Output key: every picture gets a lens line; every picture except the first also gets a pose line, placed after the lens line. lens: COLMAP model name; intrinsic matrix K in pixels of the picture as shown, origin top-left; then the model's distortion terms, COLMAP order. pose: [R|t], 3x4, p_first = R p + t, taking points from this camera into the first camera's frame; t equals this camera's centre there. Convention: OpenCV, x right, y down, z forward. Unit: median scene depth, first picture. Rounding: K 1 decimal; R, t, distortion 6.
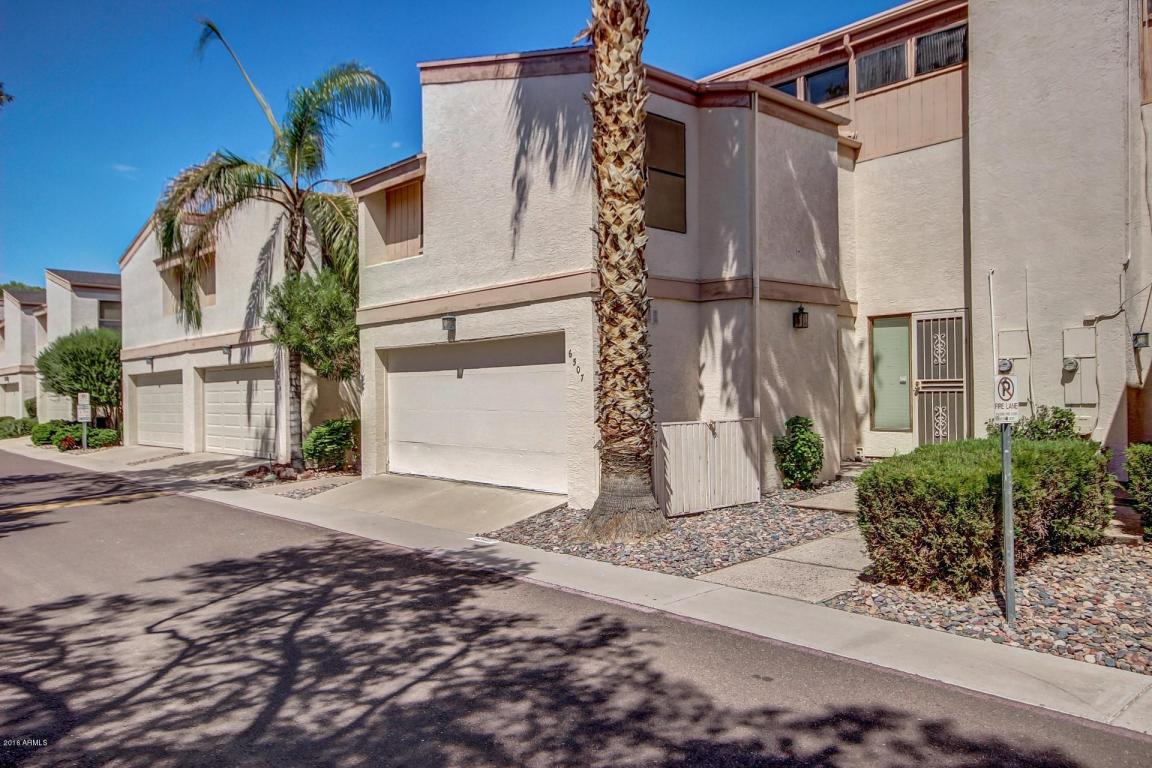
lens RADIAL K [[820.3, 0, 574.2], [0, 820.3, 383.2], [0, 0, 1]] dist [0.008021, 0.015936]
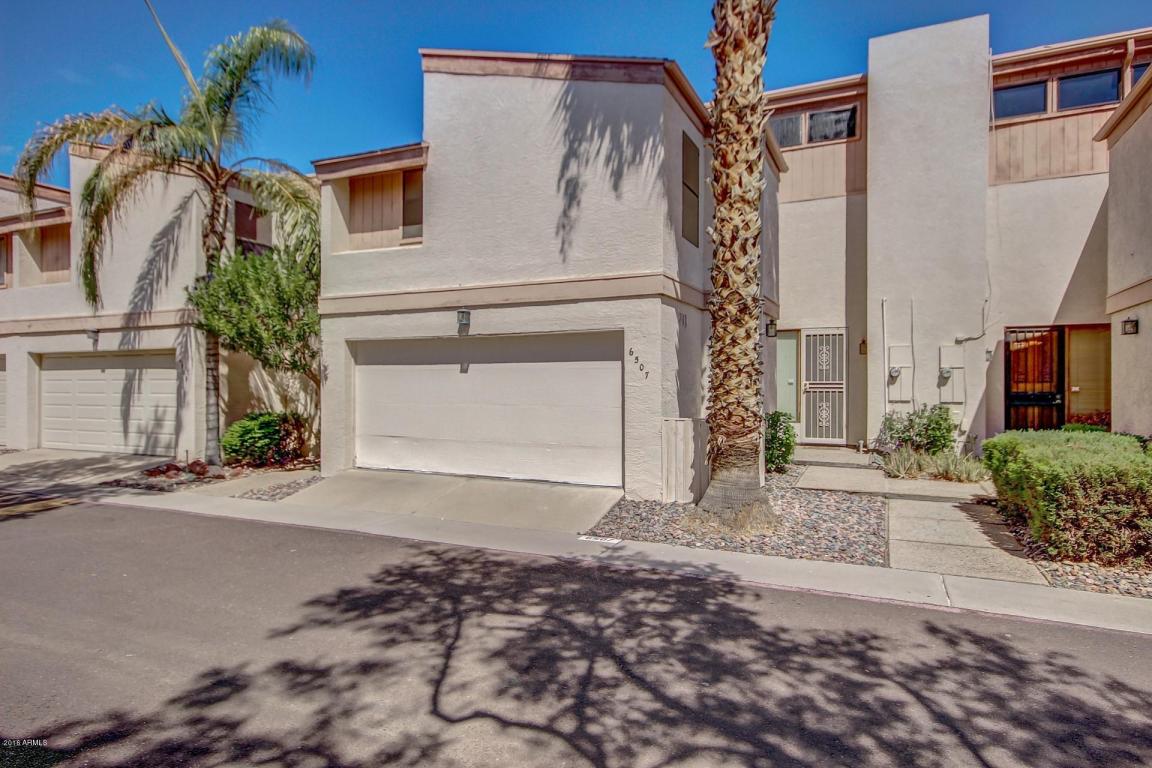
lens RADIAL K [[648.4, 0, 575.9], [0, 648.4, 380.2], [0, 0, 1]] dist [0.016539, 0.000162]
pose [[0.924450, 0.017687, 0.380894, -0.366703], [-0.018126, 0.999833, -0.002434, 0.003143], [-0.380873, -0.004654, 0.924616, 0.252684]]
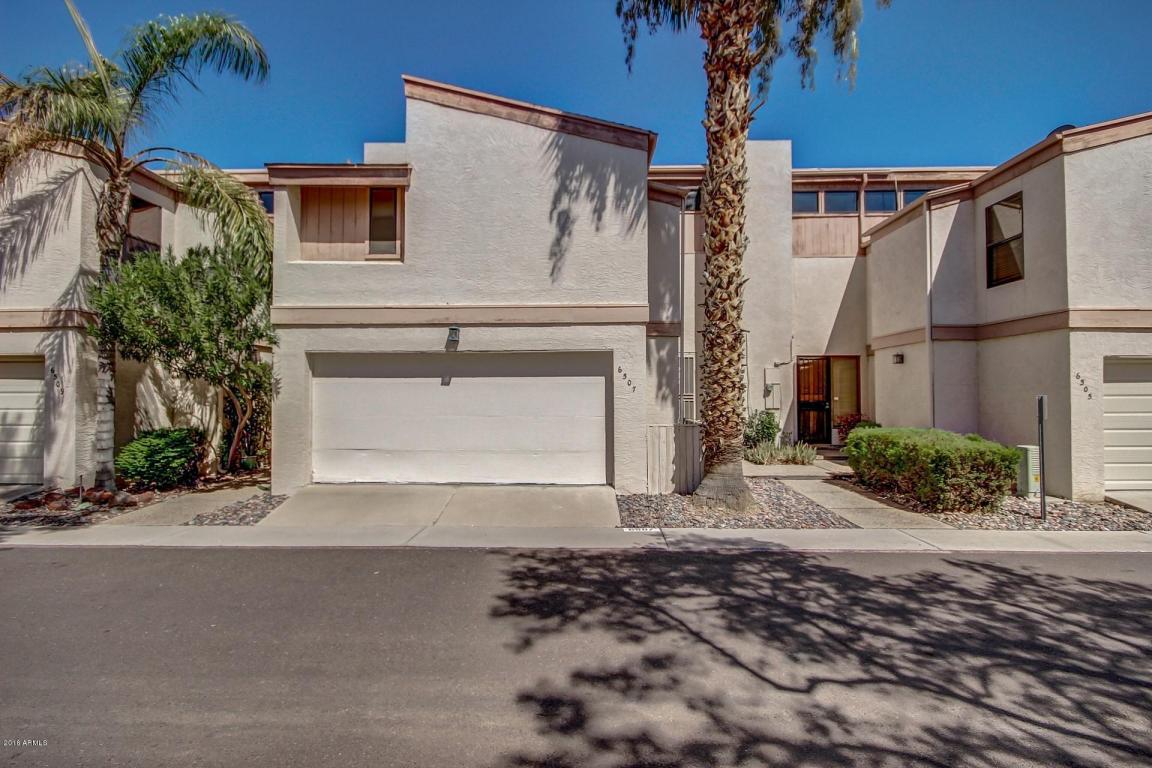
lens RADIAL K [[552.6, 0, 572.8], [0, 552.6, 385.0], [0, 0, 1]] dist [0.005708, -0.002468]
pose [[0.697571, 0.027245, 0.715998, -0.624168], [-0.016003, 0.999620, -0.022446, 0.007146], [-0.716337, 0.004199, 0.697742, 0.448008]]
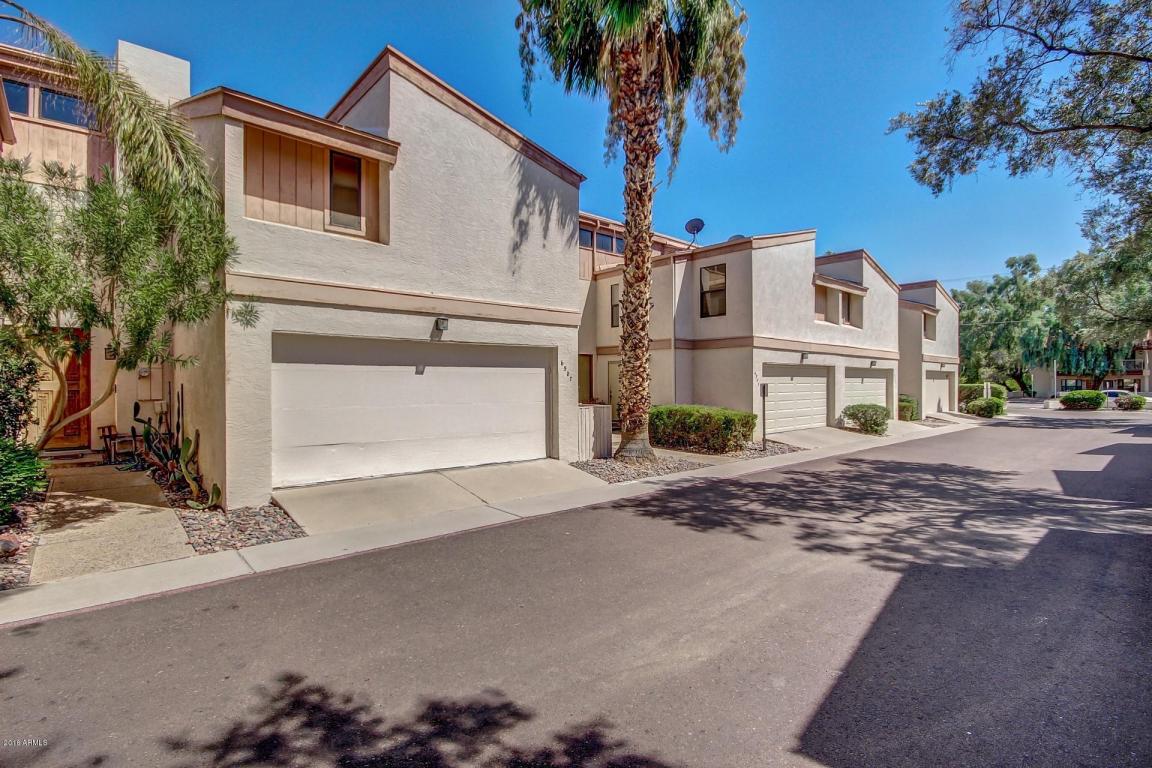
lens RADIAL K [[552.6, 0, 575.9], [0, 552.6, 384.2], [0, 0, 1]] dist [0.005708, -0.002468]
pose [[0.012608, 0.014417, 0.999817, -0.988451], [-0.006714, 0.999875, -0.014334, 0.017639], [-0.999898, -0.006532, 0.012703, 0.920592]]
